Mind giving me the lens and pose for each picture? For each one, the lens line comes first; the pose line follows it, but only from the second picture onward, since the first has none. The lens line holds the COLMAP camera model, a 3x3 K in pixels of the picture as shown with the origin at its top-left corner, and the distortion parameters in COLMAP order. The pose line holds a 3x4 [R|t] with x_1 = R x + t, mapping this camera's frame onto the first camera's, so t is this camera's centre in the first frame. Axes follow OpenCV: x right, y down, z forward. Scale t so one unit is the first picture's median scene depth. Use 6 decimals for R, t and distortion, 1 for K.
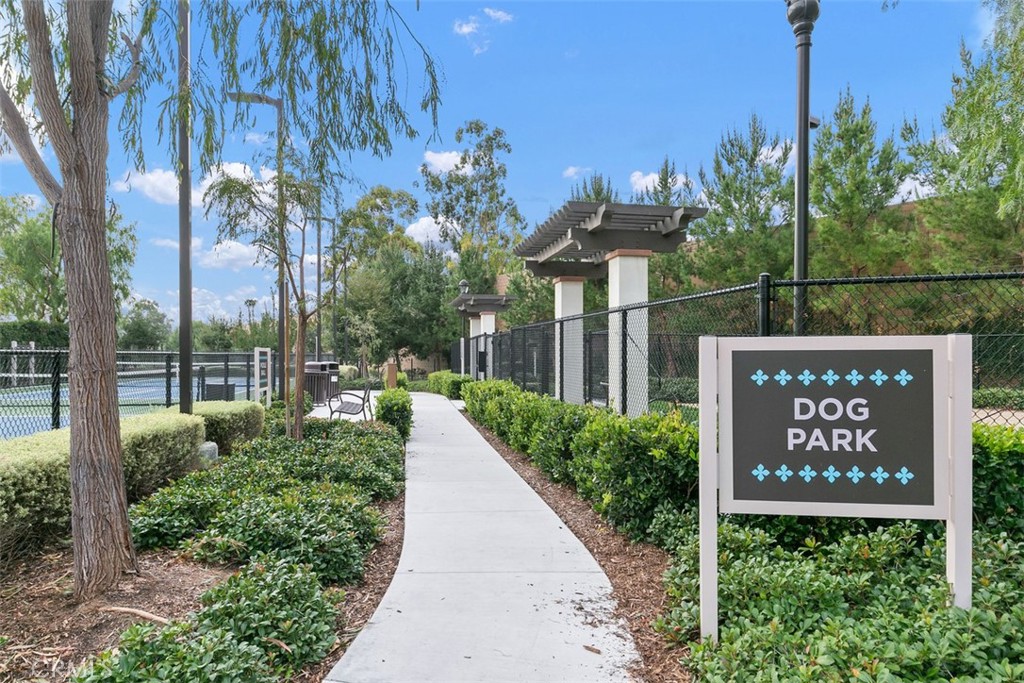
lens RADIAL K [[637.0, 0, 506.8], [0, 637.0, 343.9], [0, 0, 1]] dist [0.003612, 0.000520]
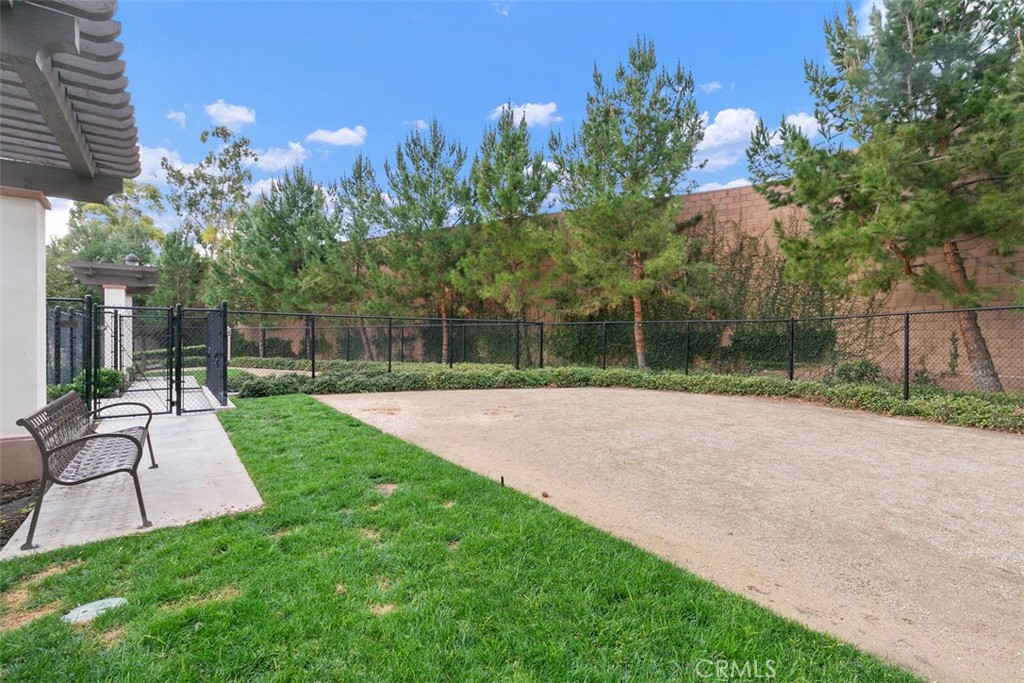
lens RADIAL K [[460.1, 0, 507.0], [0, 460.1, 338.5], [0, 0, 1]] dist [0.001155, -0.000086]
pose [[0.892742, -0.001663, 0.450565, 0.142249], [-0.007219, 0.999812, 0.017994, 0.001463], [-0.450511, -0.019316, 0.892562, 0.231764]]
